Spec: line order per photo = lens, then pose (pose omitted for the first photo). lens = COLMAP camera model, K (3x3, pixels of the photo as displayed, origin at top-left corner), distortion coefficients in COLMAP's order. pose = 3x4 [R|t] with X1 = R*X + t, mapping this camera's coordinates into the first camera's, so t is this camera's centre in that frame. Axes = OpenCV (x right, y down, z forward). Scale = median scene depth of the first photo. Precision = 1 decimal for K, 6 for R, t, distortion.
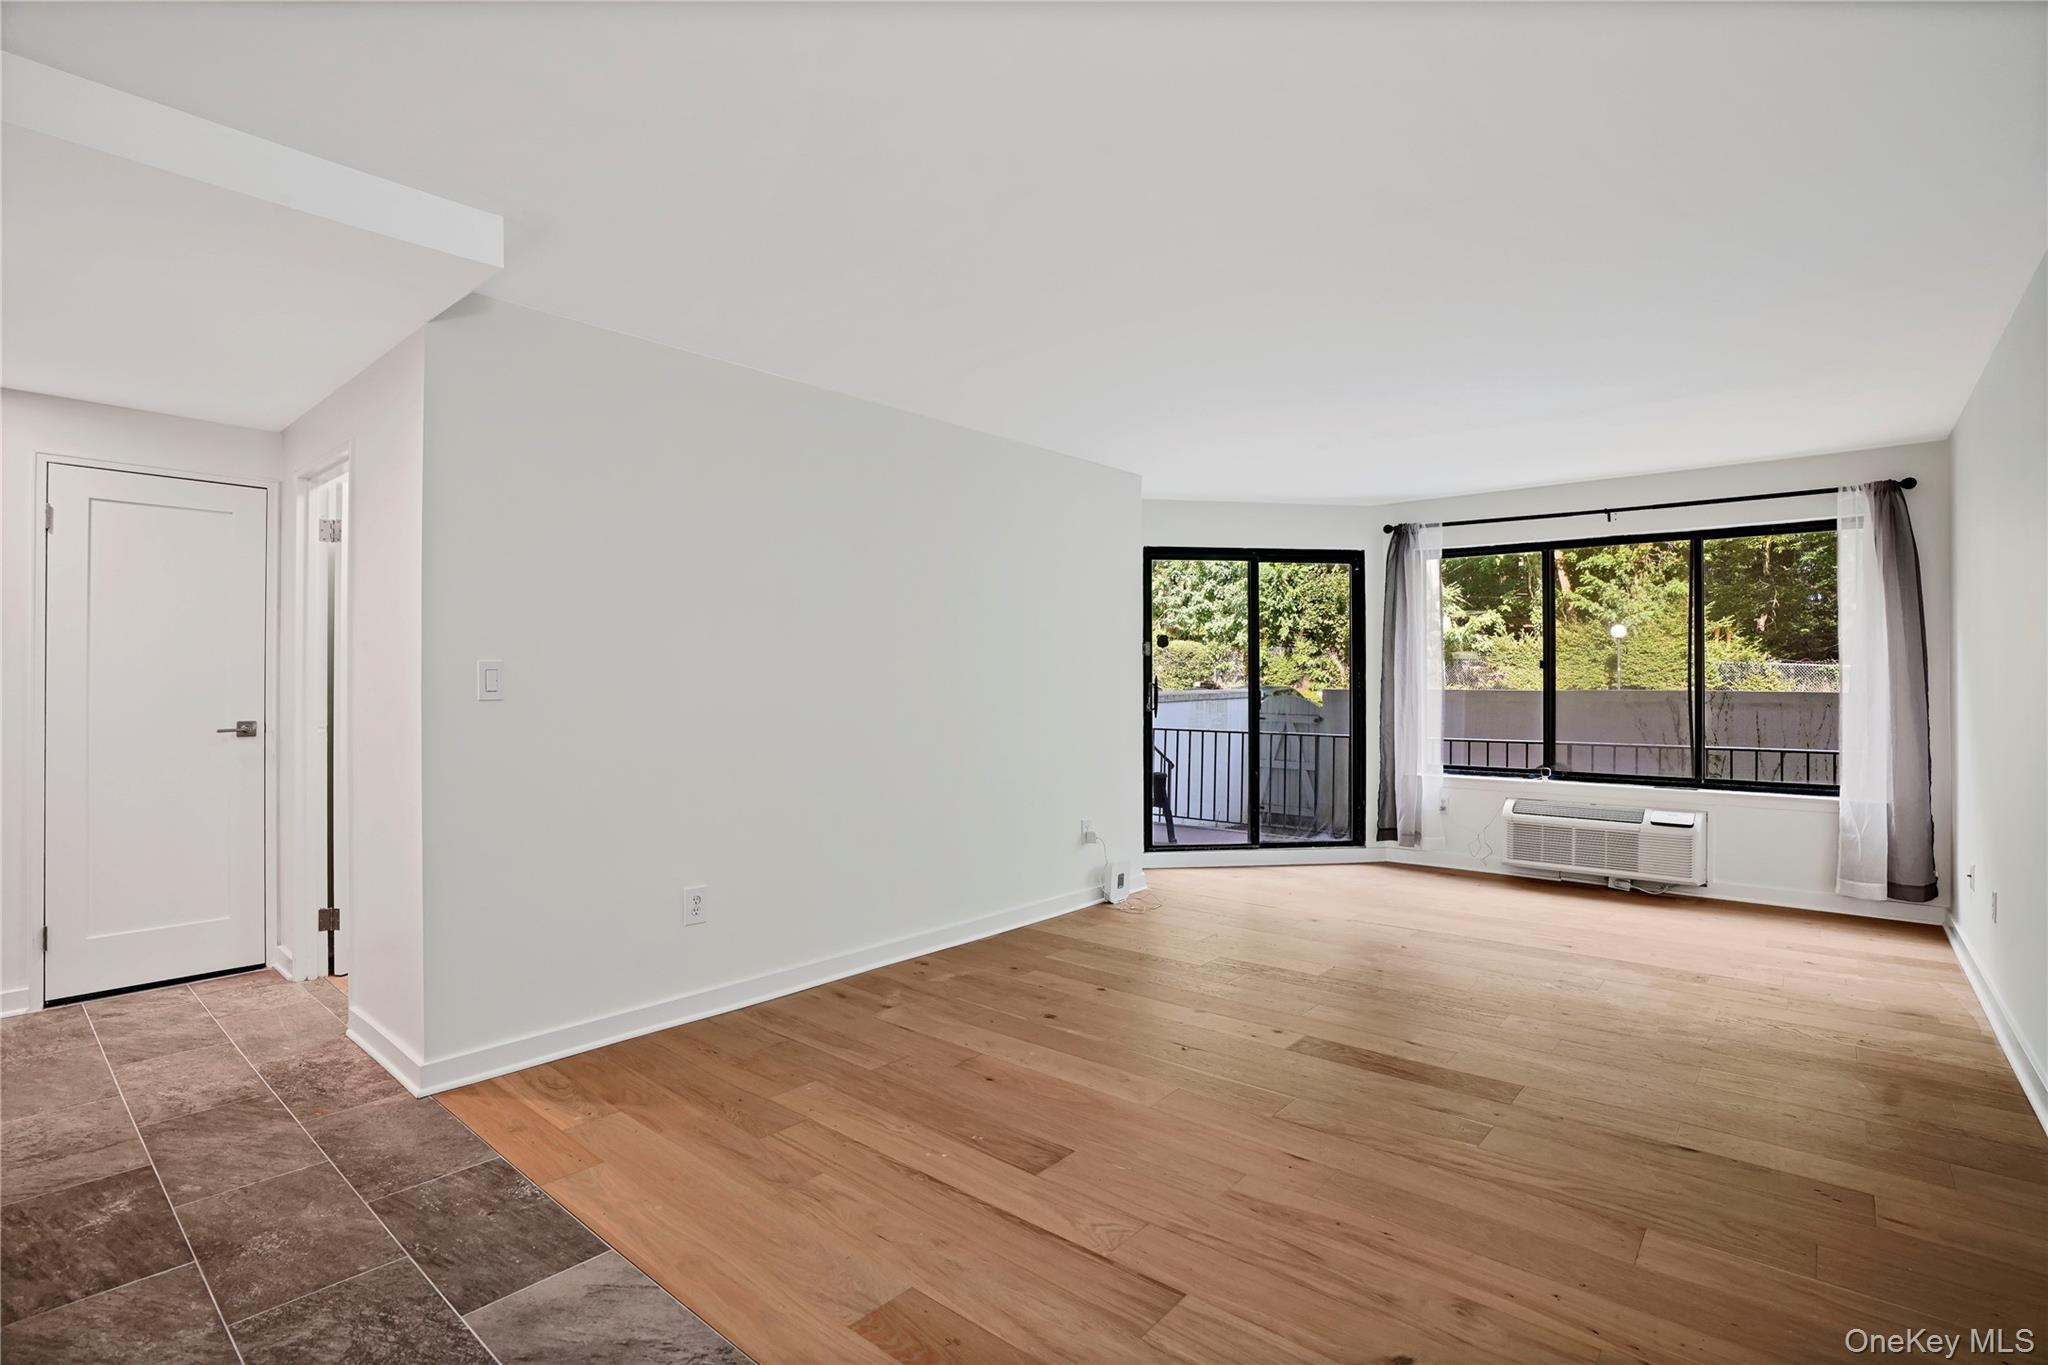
lens RADIAL K [[958.5, 0, 1038.4], [0, 958.5, 673.6], [0, 0, 1]] dist [-0.064616, 0.021536]
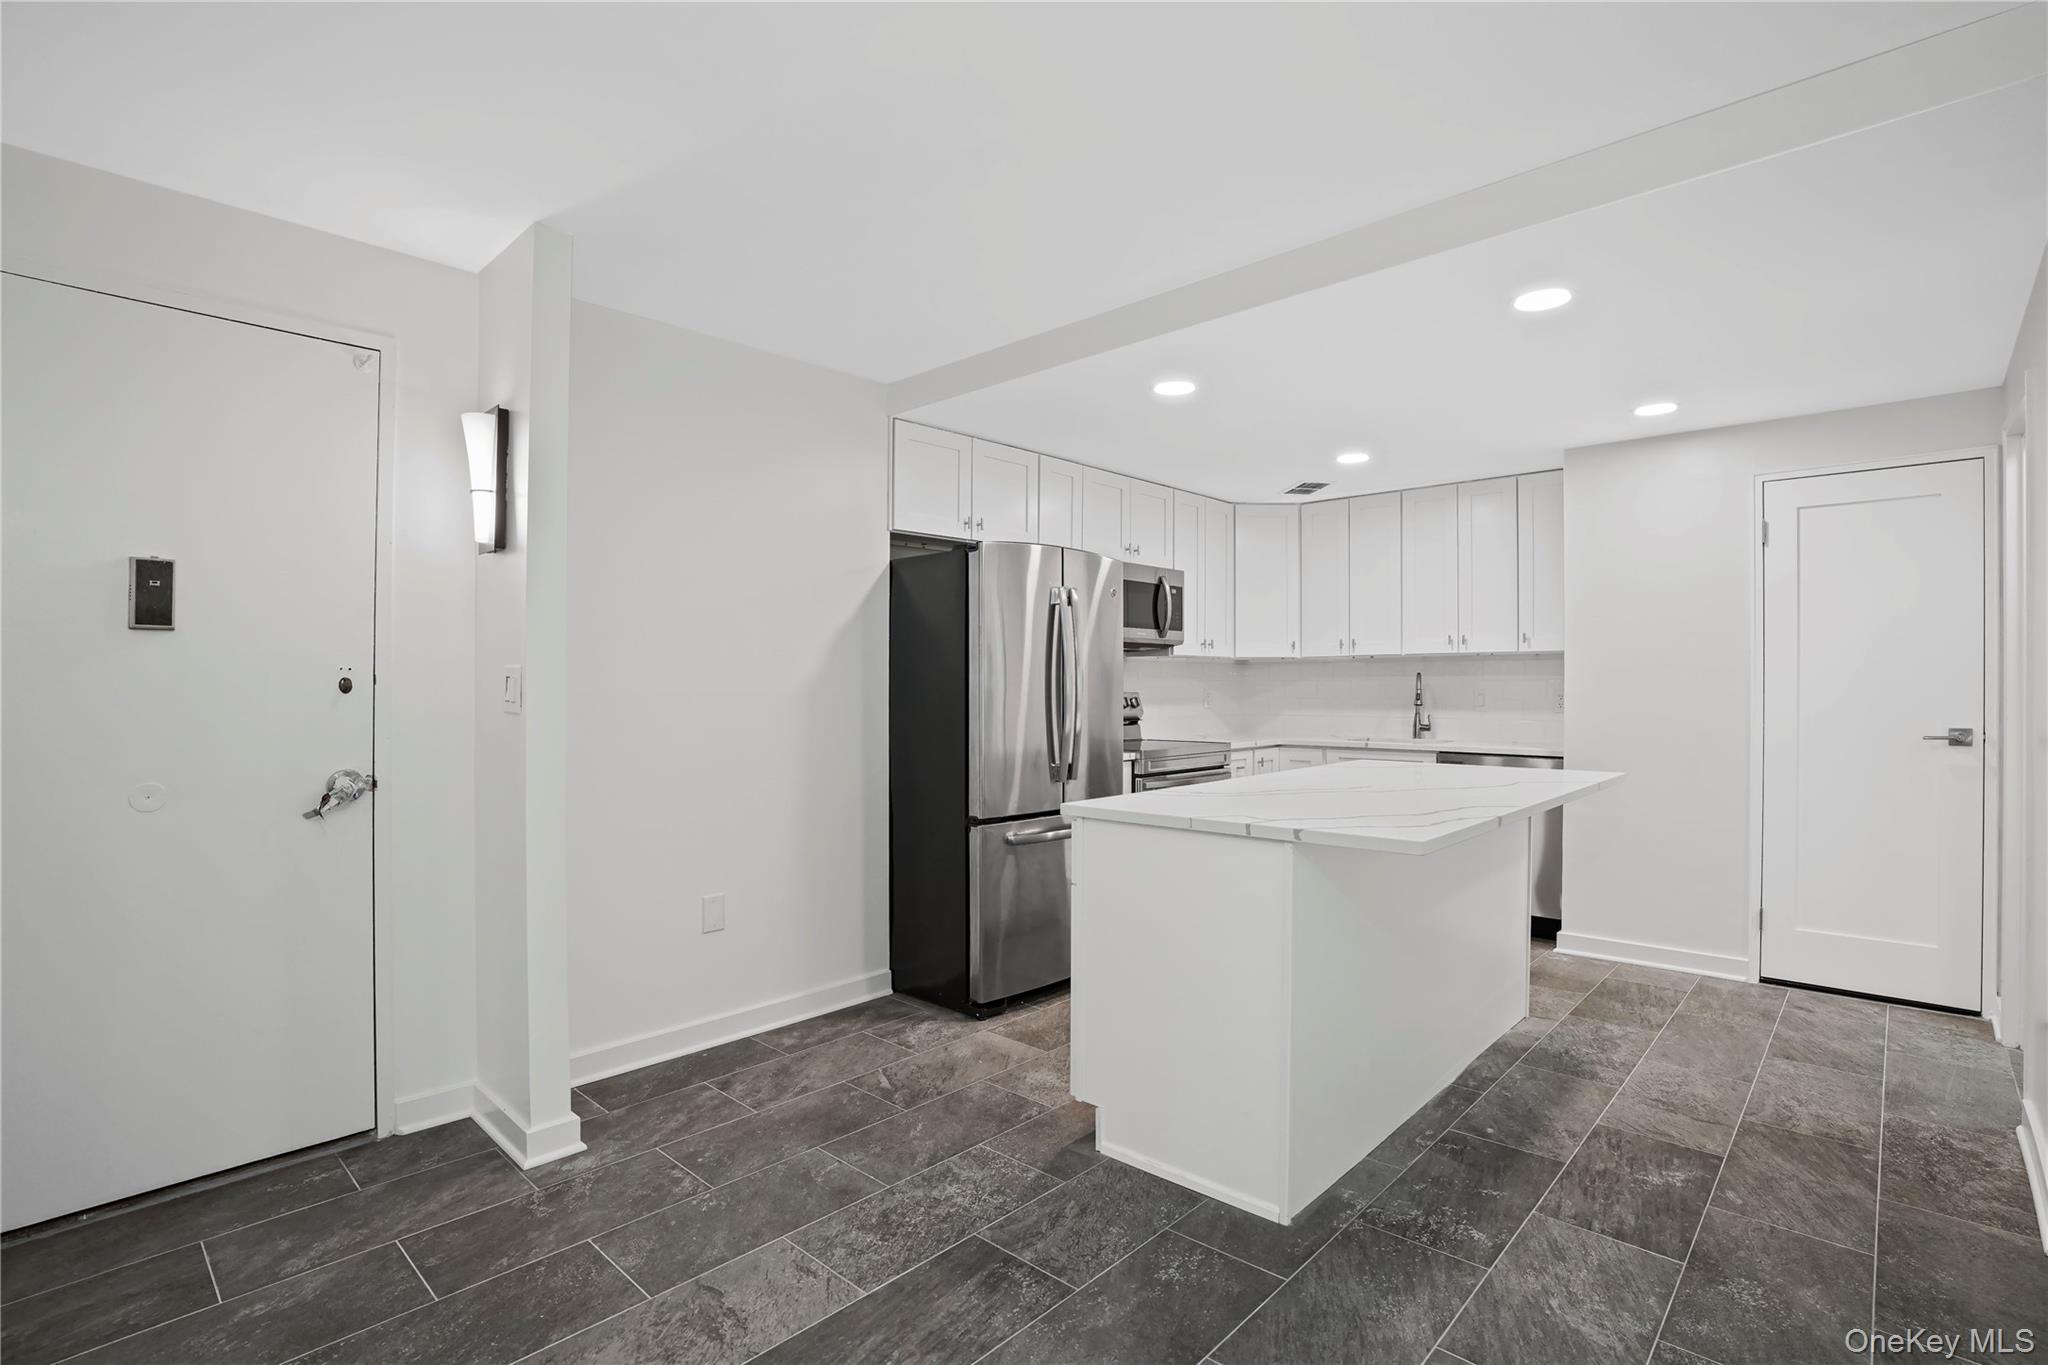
lens RADIAL K [[958.5, 0, 1033.5], [0, 958.5, 694.5], [0, 0, 1]] dist [-0.064616, 0.021536]
pose [[-0.049969, 0.006042, -0.998732, 0.054022], [0.011856, 0.999915, 0.005456, 0.004114], [0.998680, -0.011568, -0.050037, 0.170071]]
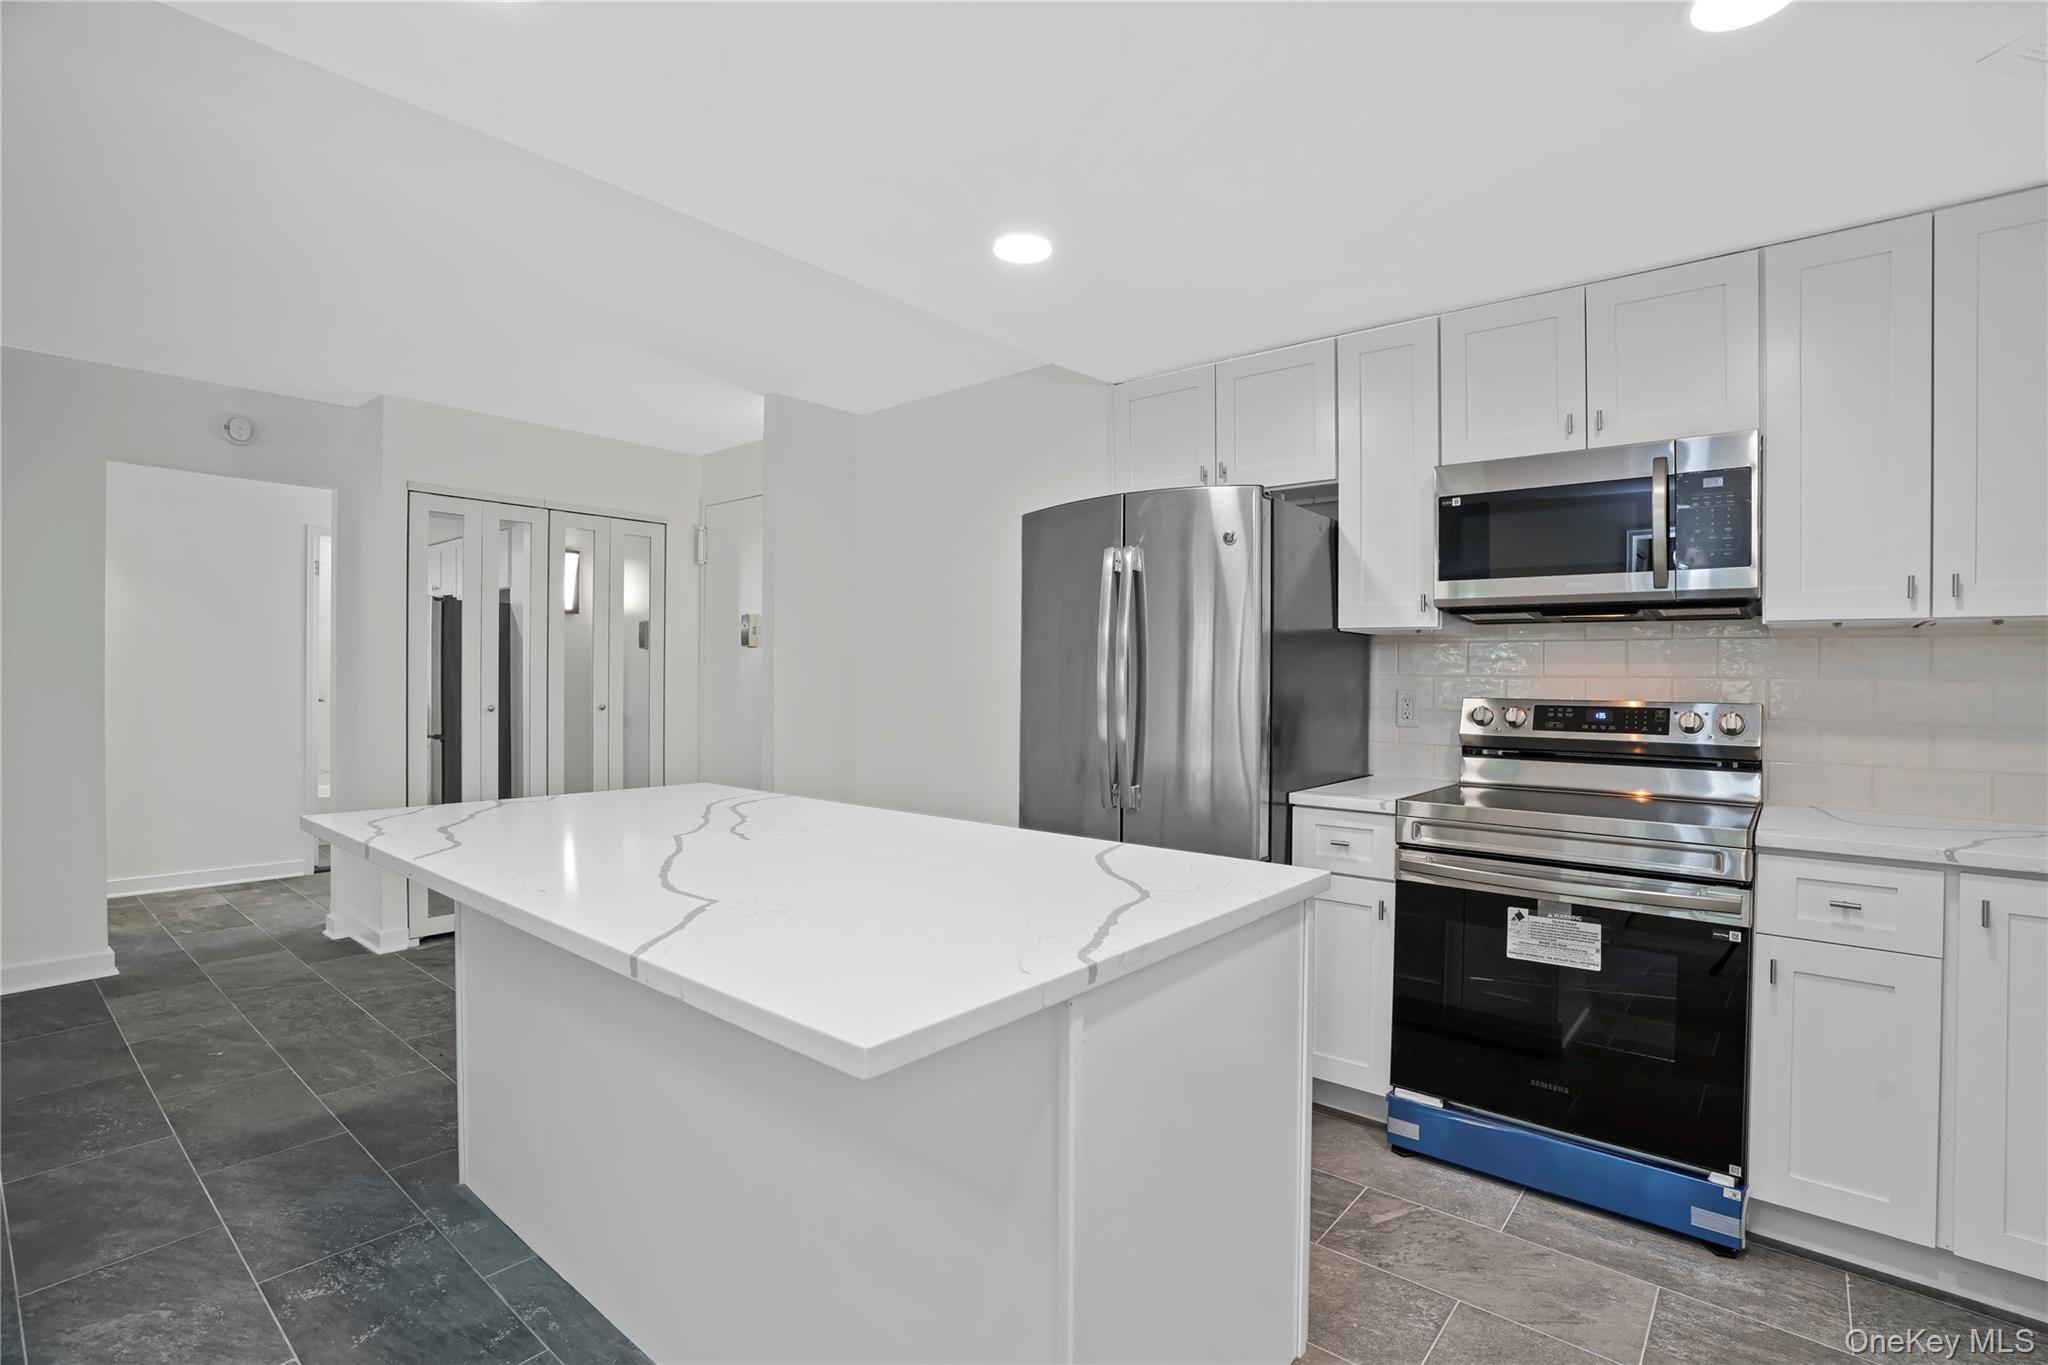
lens RADIAL K [[958.5, 0, 1046.7], [0, 958.5, 669.7], [0, 0, 1]] dist [-0.064616, 0.021536]
pose [[-0.999665, -0.016980, -0.019514, -0.828826], [-0.016641, 0.999710, -0.017395, 0.007231], [0.019804, -0.017064, -0.999658, 0.858482]]
